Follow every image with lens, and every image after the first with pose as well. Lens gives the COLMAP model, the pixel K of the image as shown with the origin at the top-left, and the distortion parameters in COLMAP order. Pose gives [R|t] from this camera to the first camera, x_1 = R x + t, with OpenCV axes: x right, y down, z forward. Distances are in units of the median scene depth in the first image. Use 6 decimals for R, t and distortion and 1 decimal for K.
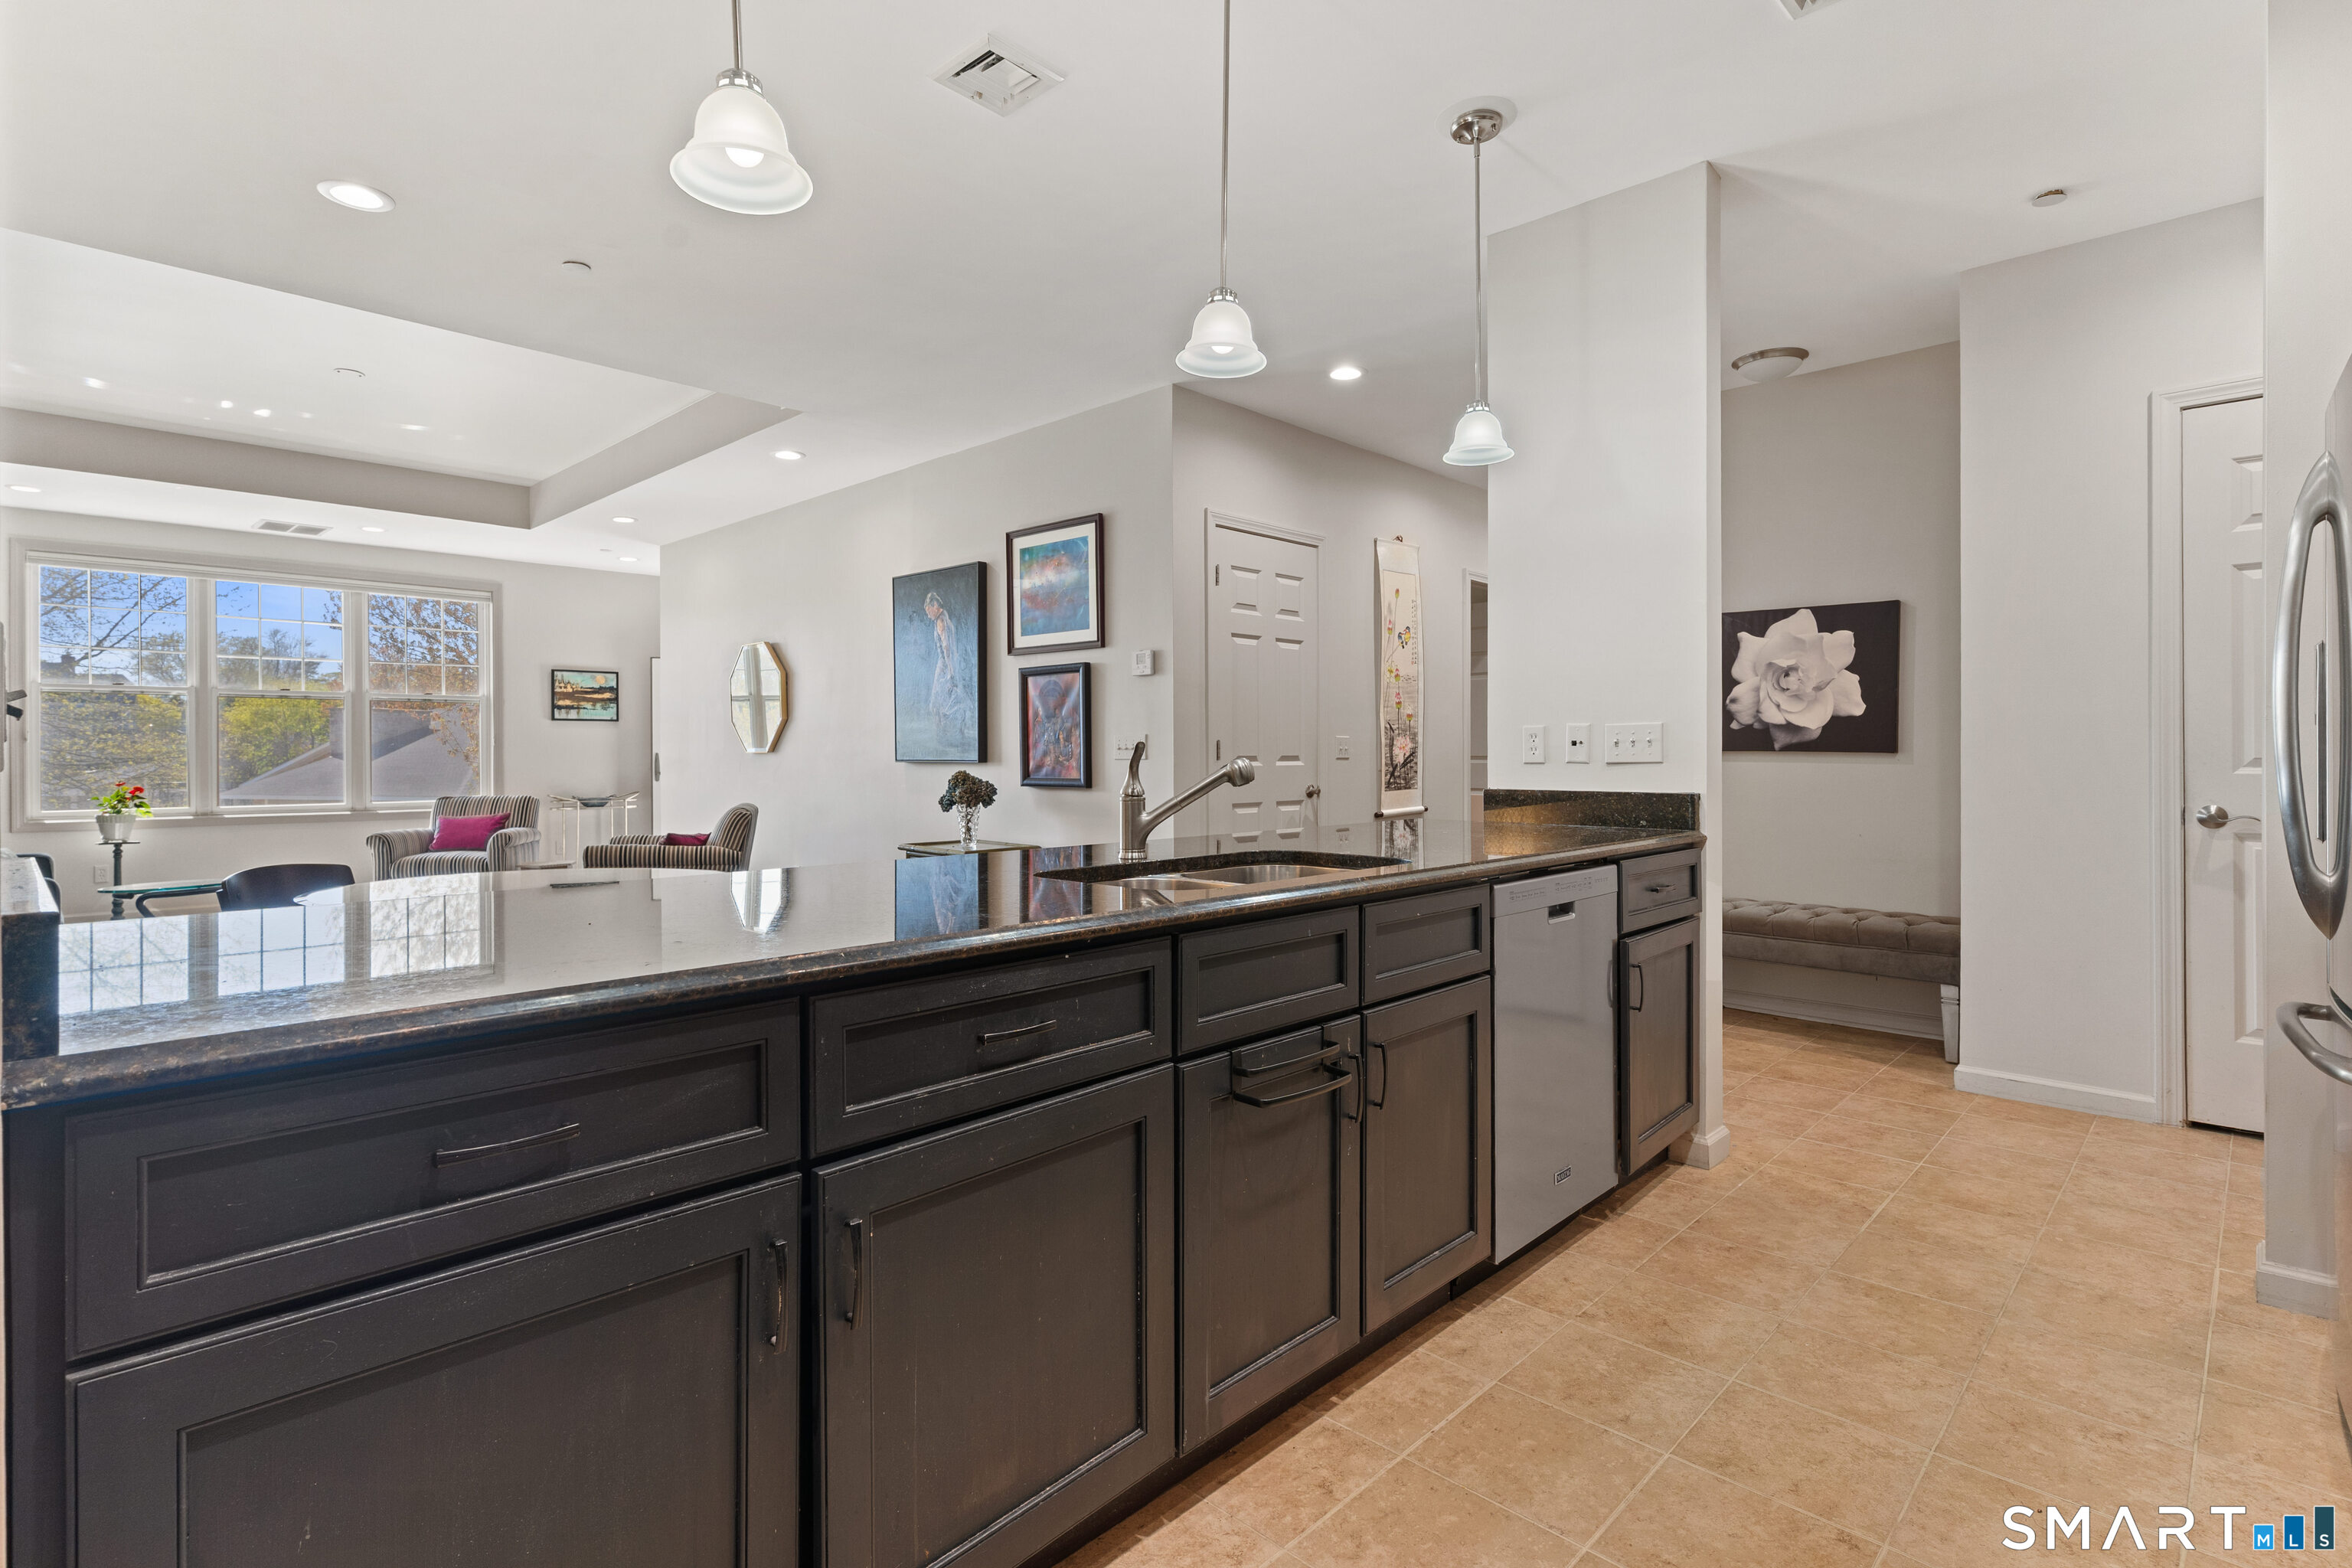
lens RADIAL K [[1136.4, 0, 1152.6], [0, 1136.4, 755.0], [0, 0, 1]] dist [0.001765, 0.000513]
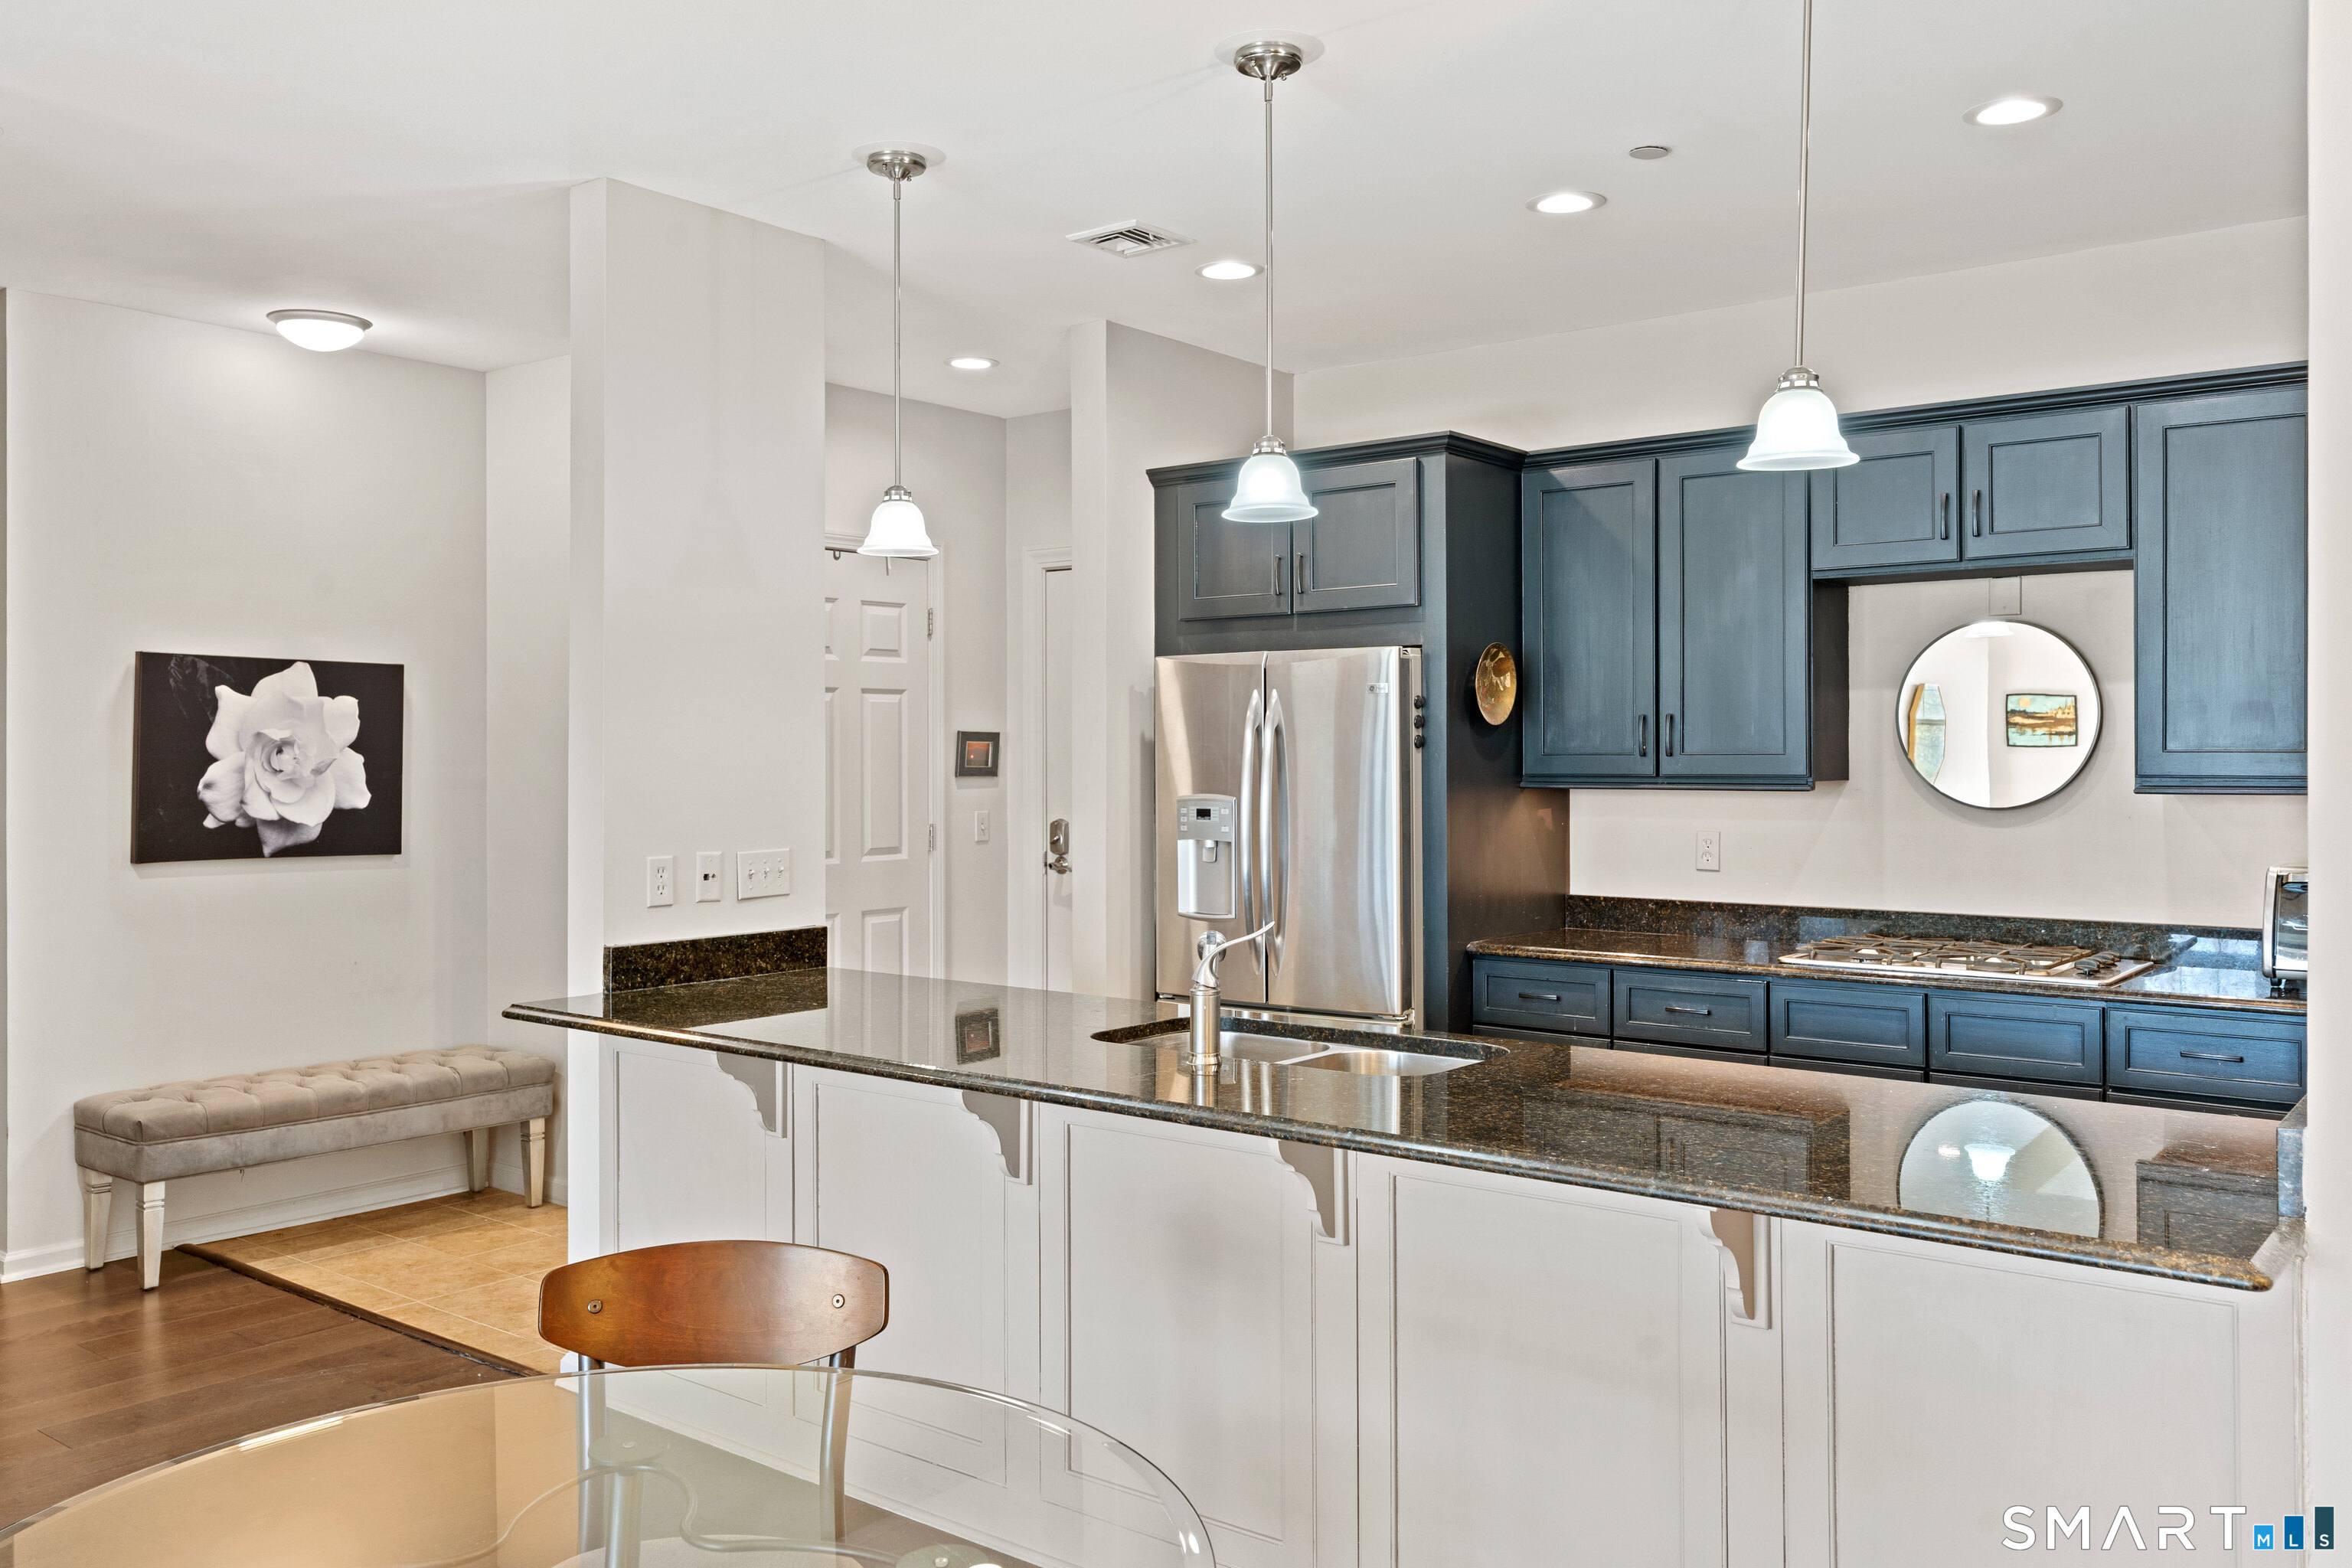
lens RADIAL K [[1863.0, 0, 1177.7], [0, 1863.0, 767.8], [0, 0, 1]] dist [0.001274, -0.004269]
pose [[-0.111786, -0.004642, 0.993722, -0.957564], [0.001793, 0.999987, 0.004873, -0.092029], [-0.993731, 0.002327, -0.111776, 0.808094]]
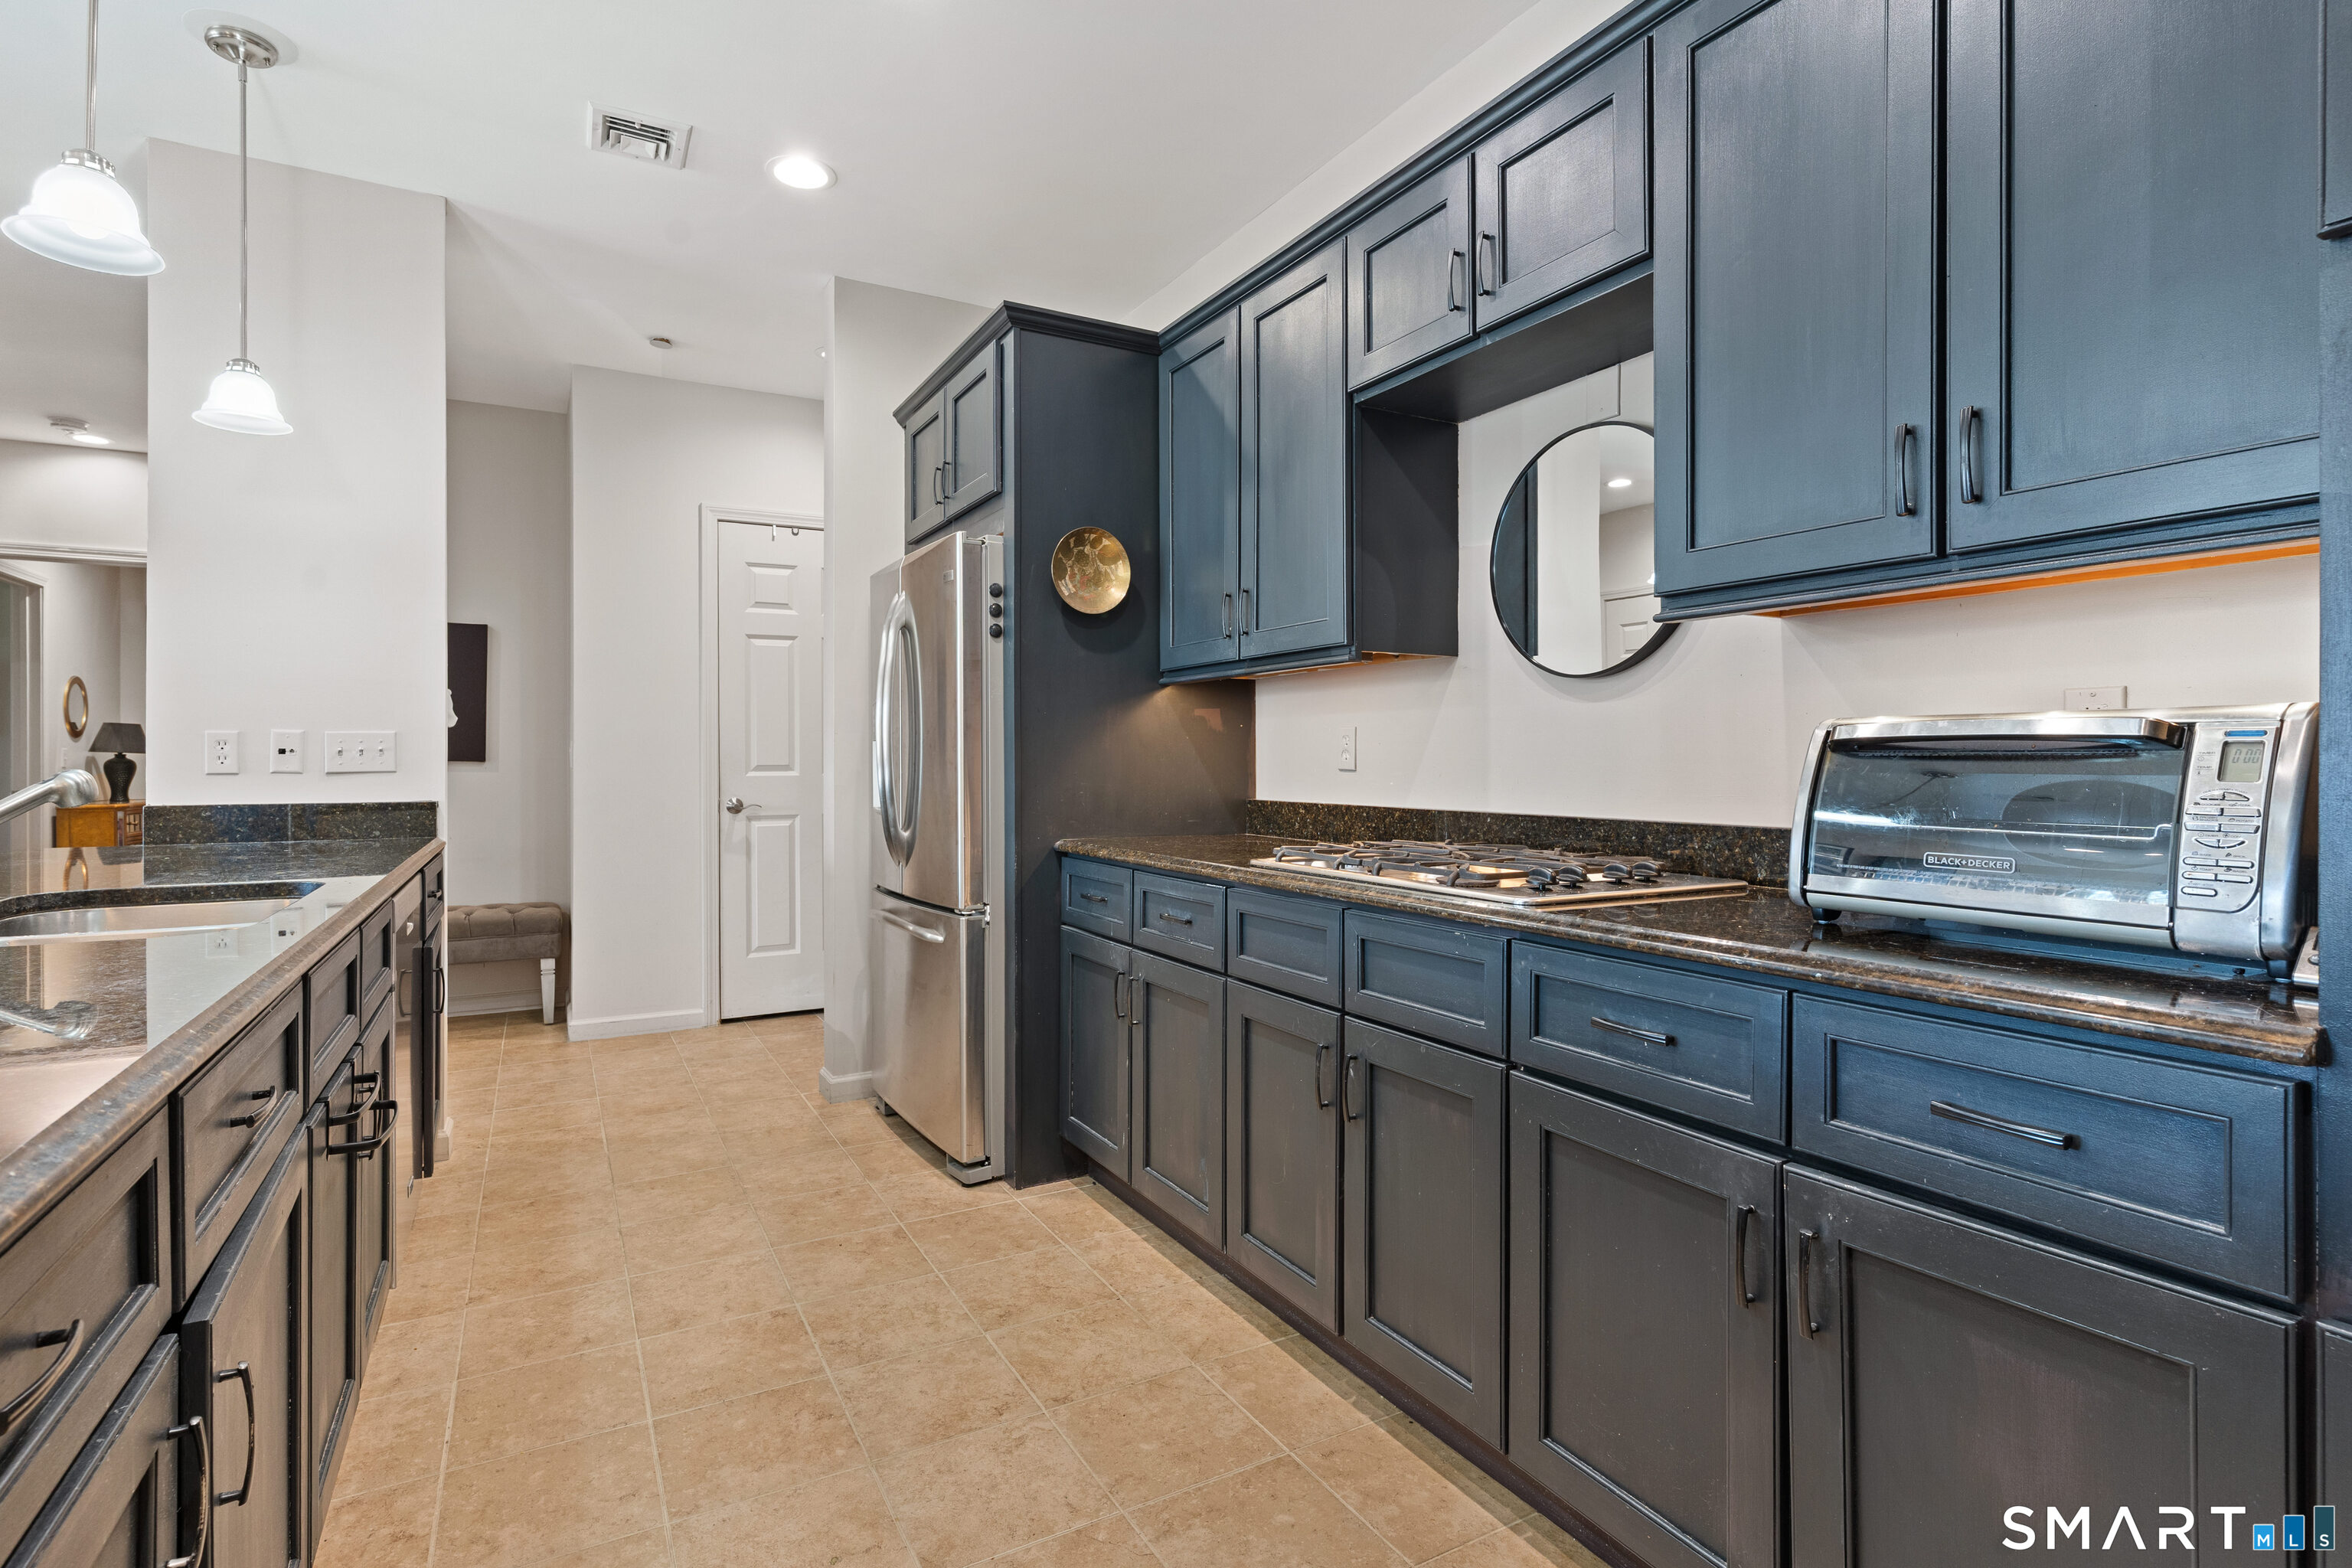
lens RADIAL K [[1136.4, 0, 1164.9], [0, 1136.4, 758.3], [0, 0, 1]] dist [0.001765, 0.000513]
pose [[0.285738, 0.002450, 0.958305, -0.298272], [0.000438, 0.999996, -0.002687, -0.002066], [-0.958308, 0.001188, 0.285736, 0.060126]]
